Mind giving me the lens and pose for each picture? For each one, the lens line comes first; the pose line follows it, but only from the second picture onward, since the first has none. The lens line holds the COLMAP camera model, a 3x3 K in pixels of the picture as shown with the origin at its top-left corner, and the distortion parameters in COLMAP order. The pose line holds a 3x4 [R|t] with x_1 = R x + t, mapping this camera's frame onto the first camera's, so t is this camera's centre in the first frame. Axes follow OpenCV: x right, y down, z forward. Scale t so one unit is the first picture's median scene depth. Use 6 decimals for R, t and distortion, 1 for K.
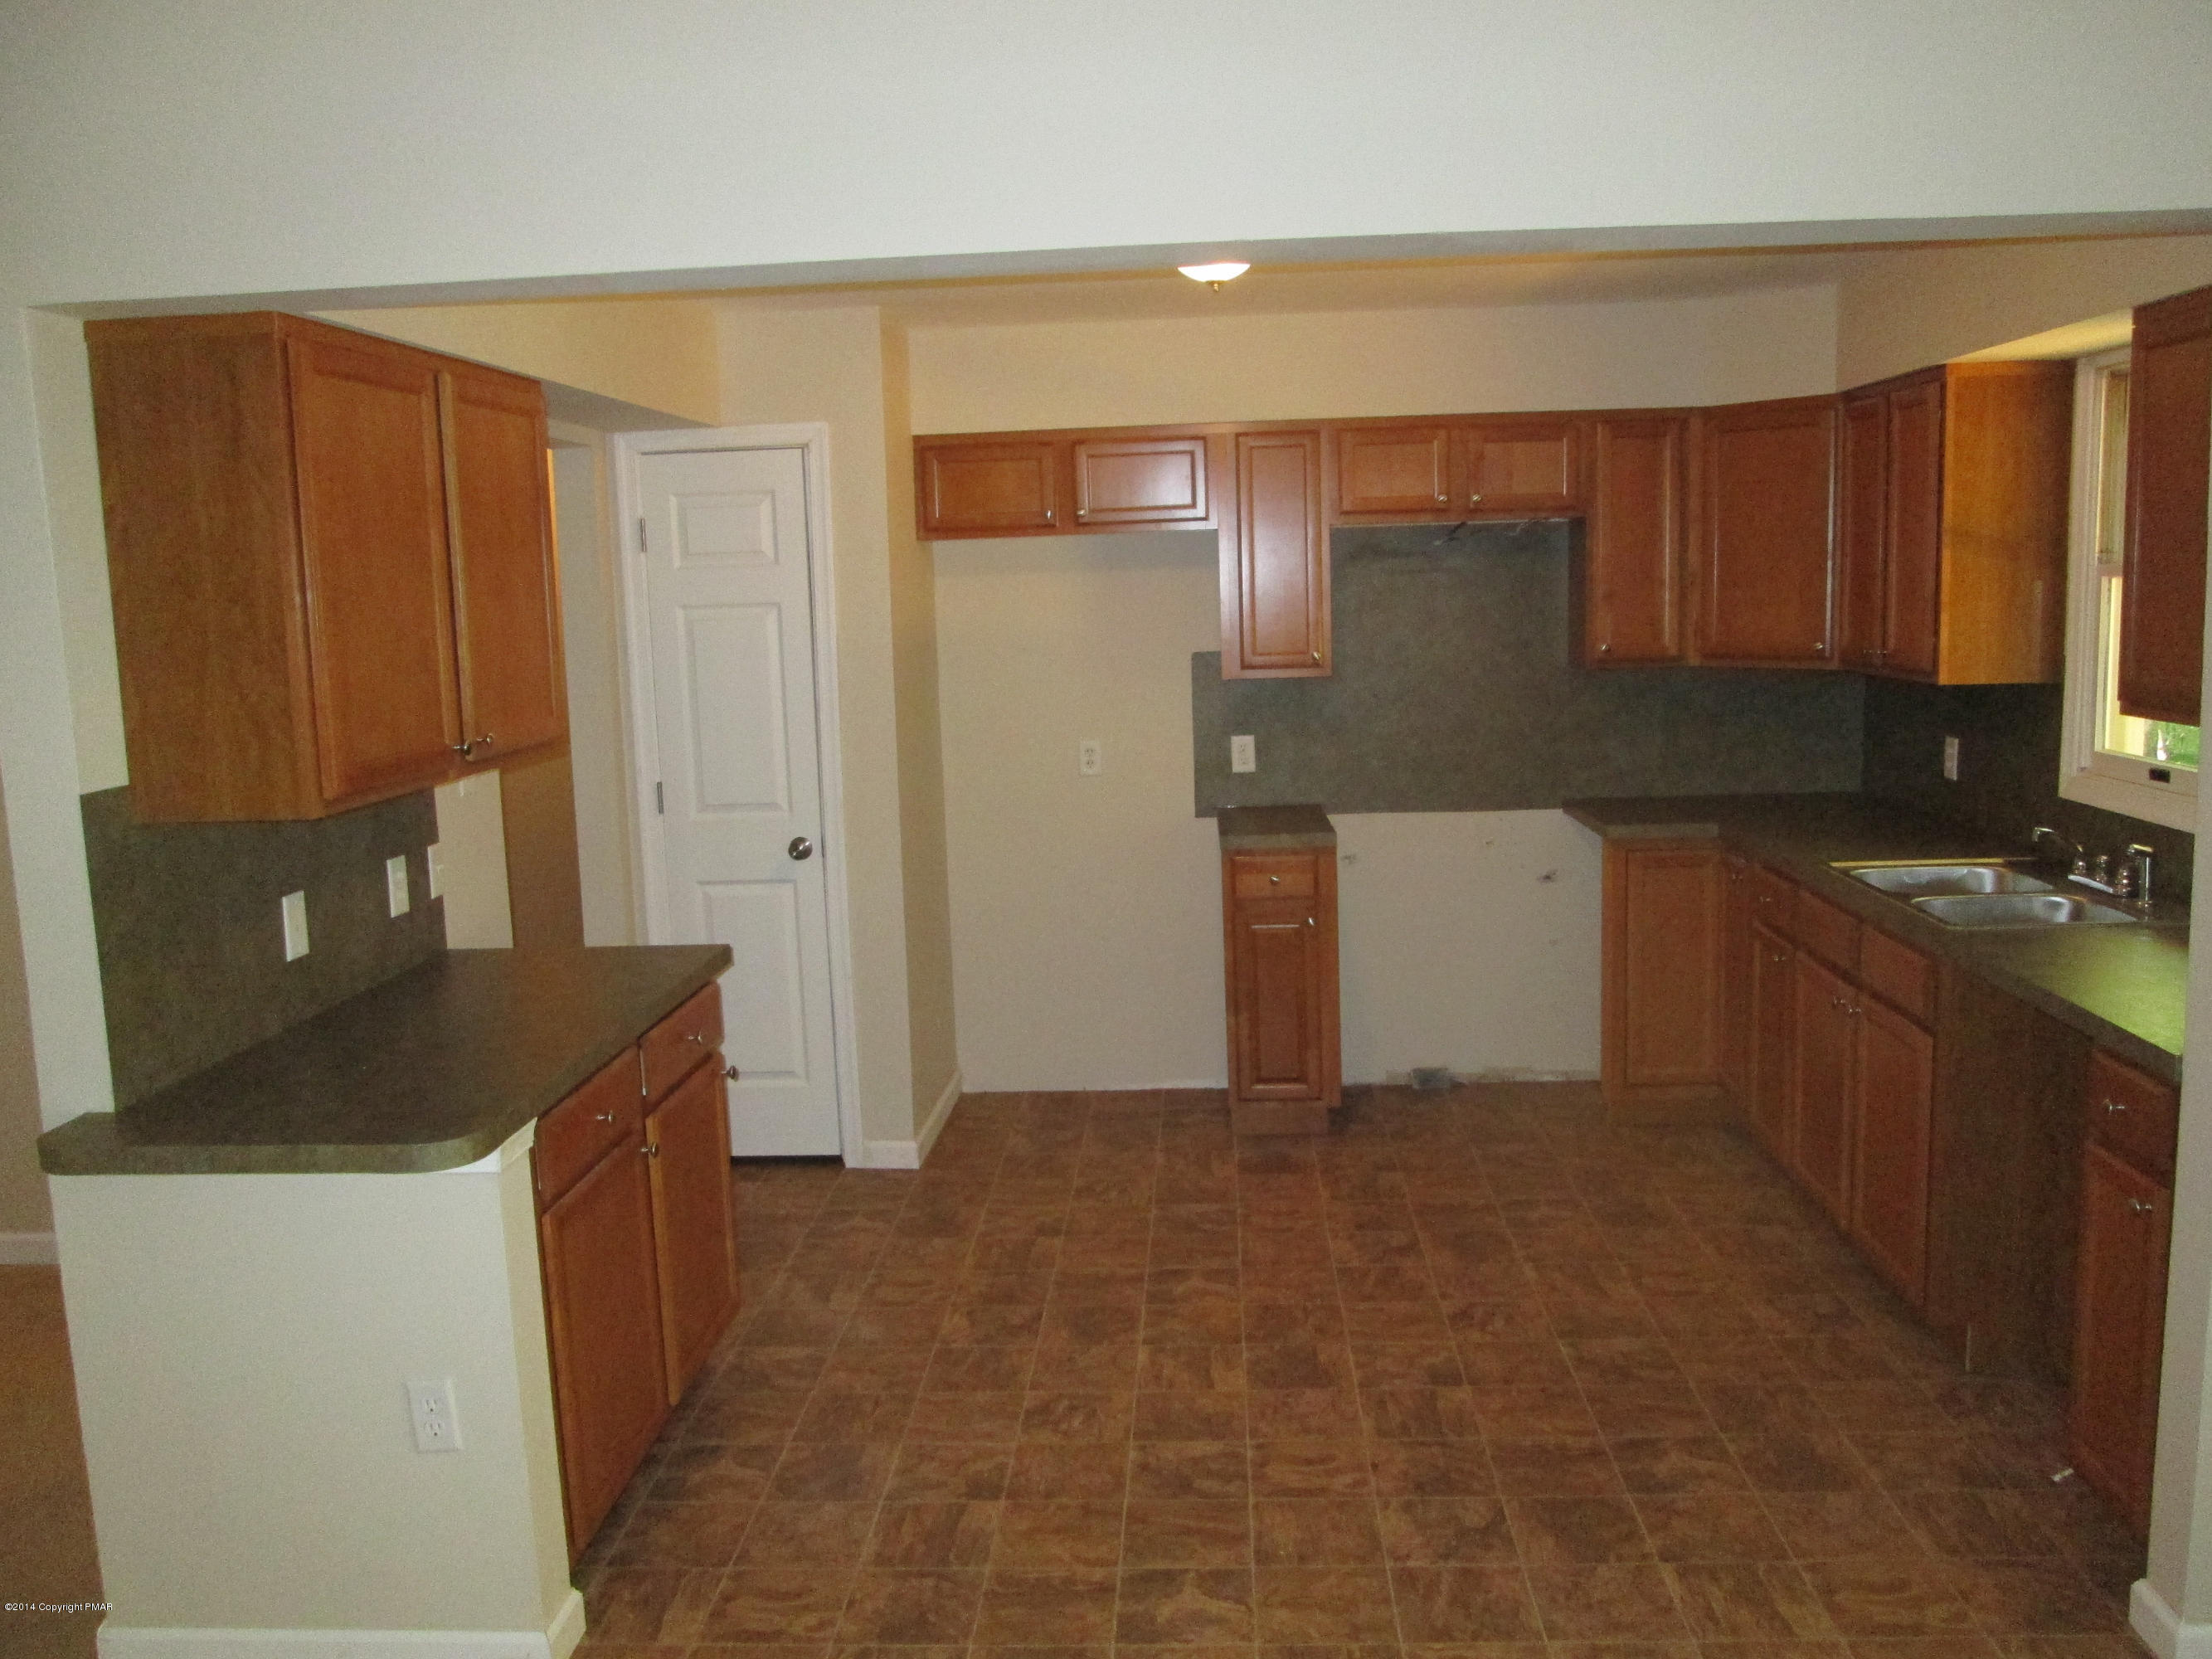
lens RADIAL K [[1819.7, 0, 1108.6], [0, 1819.7, 821.5], [0, 0, 1]] dist [-0.018149, -0.001768]
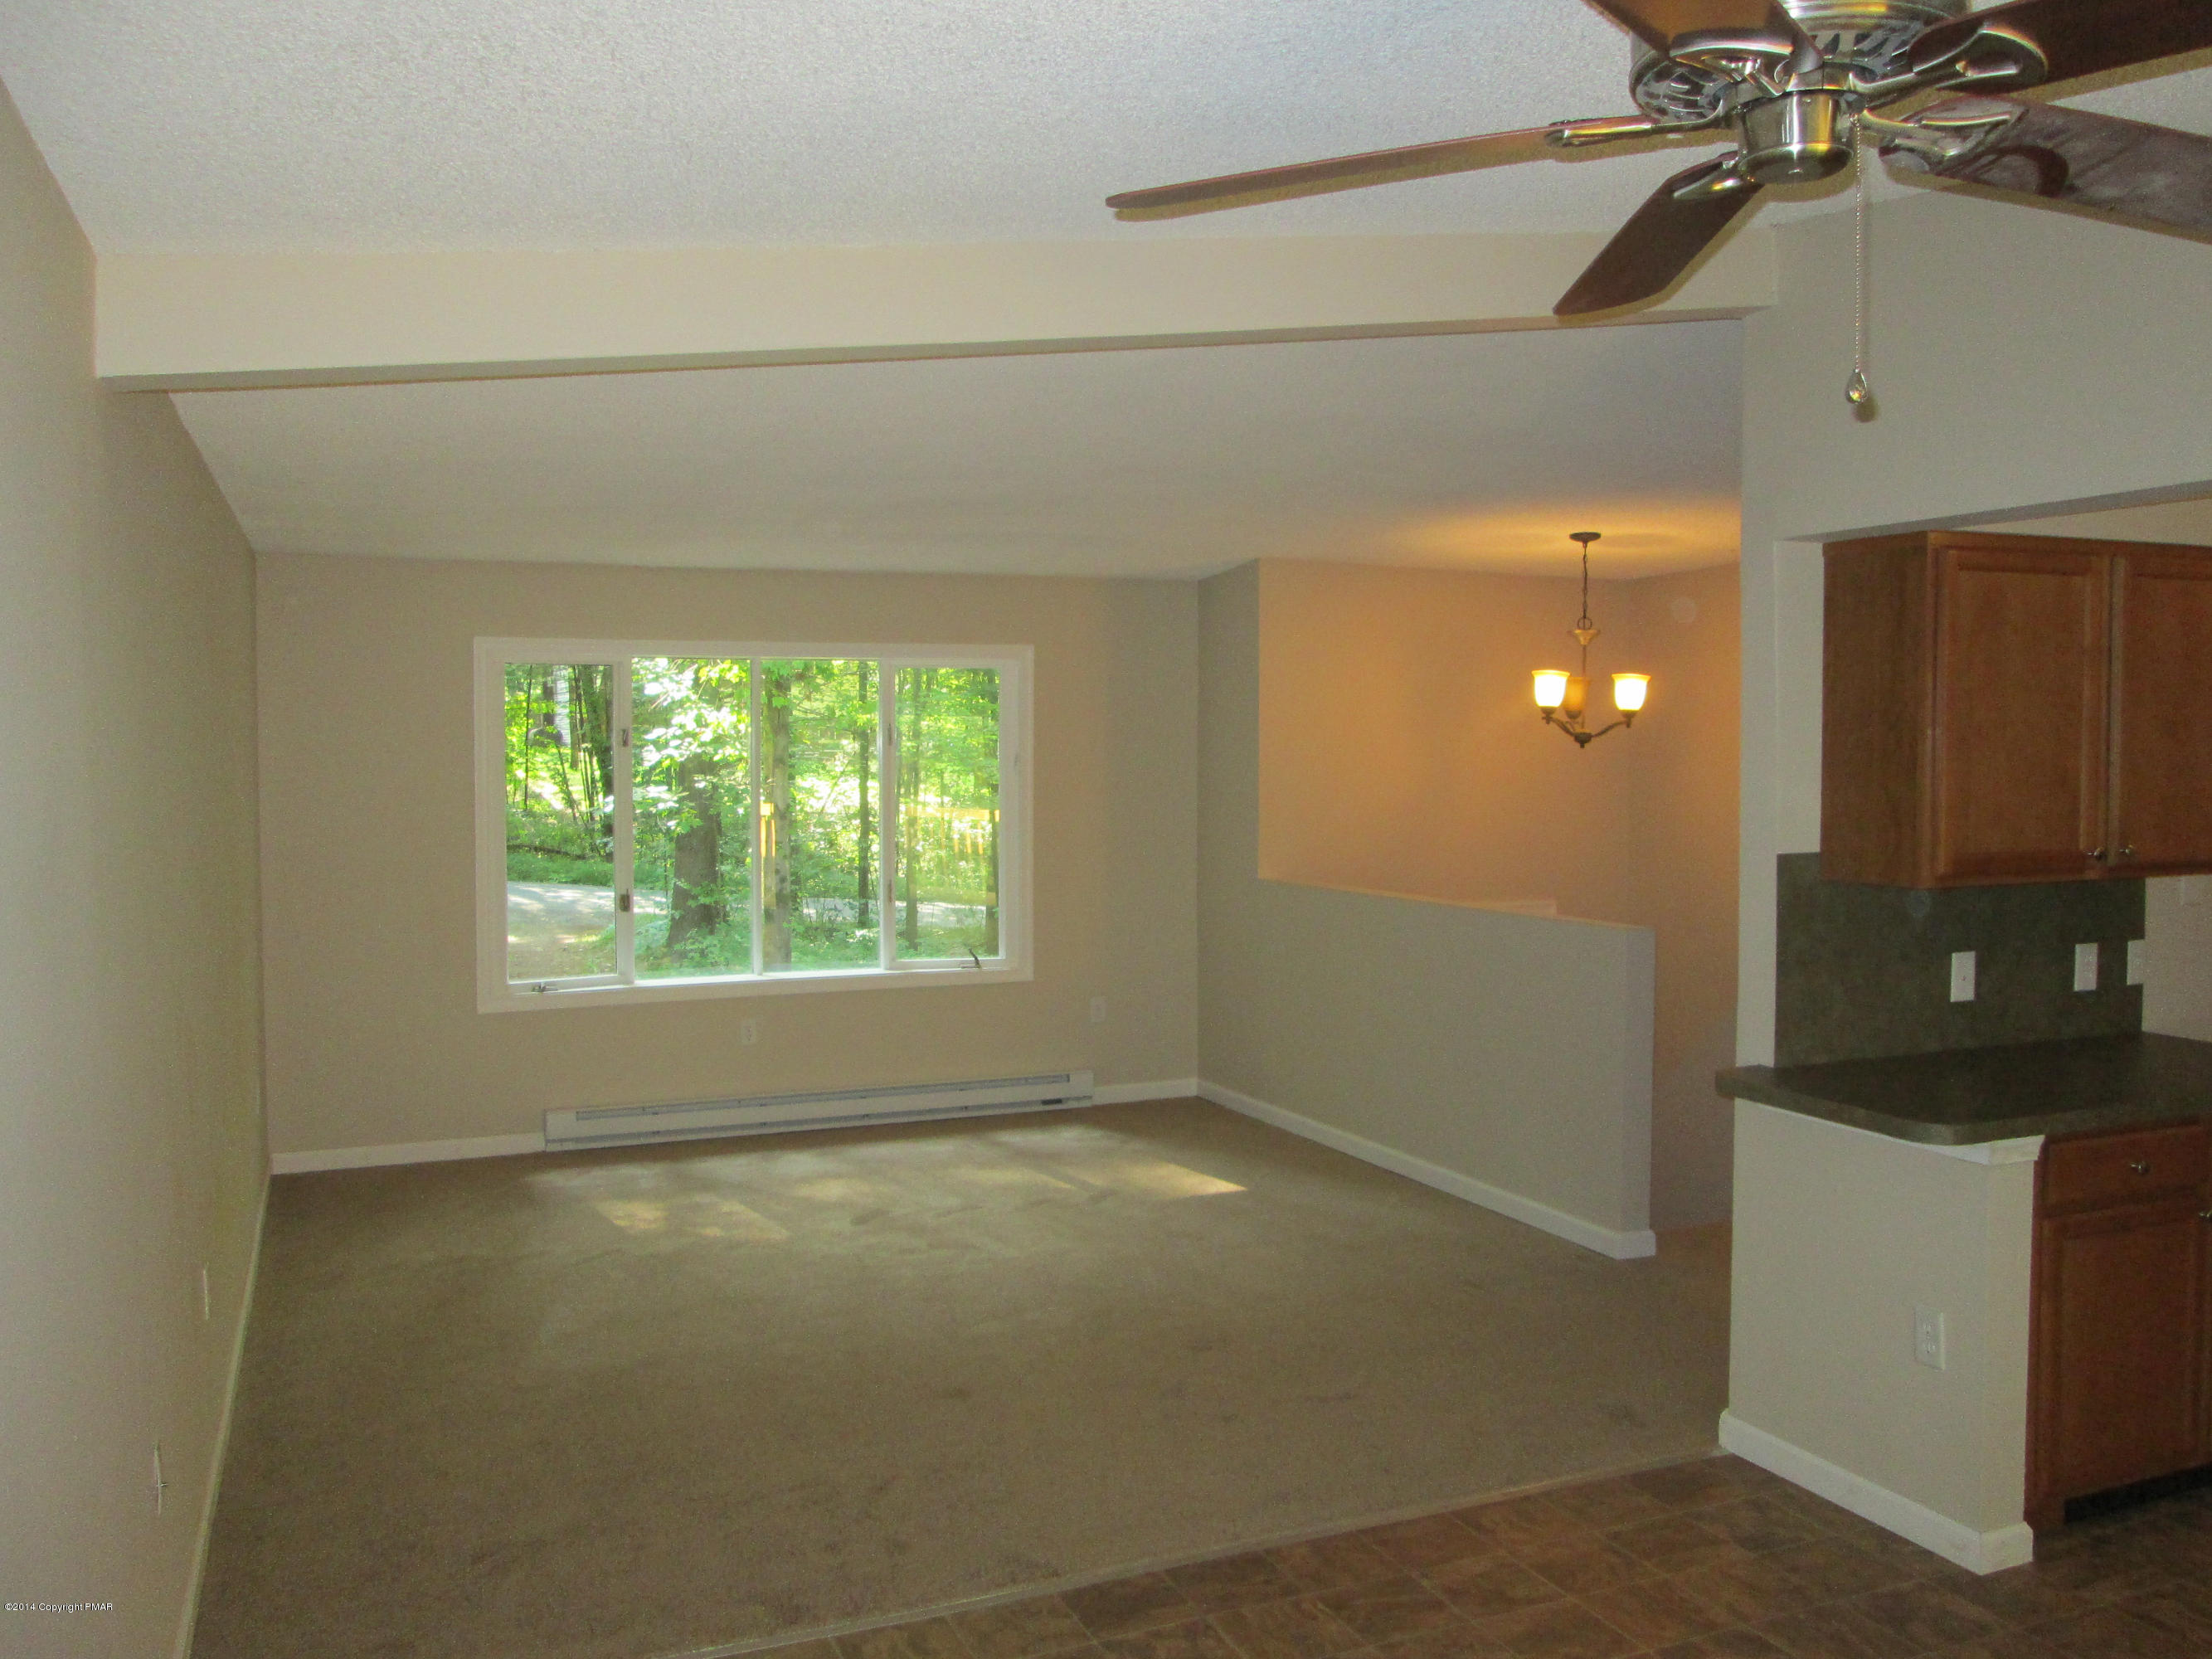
lens RADIAL K [[1819.7, 0, 1108.0], [0, 1819.7, 829.1], [0, 0, 1]] dist [-0.018149, -0.001768]
pose [[0.435689, 0.074691, -0.896993, 0.530221], [-0.131431, 0.991149, 0.018693, 0.009770], [0.890450, 0.109749, 0.441649, -0.173506]]
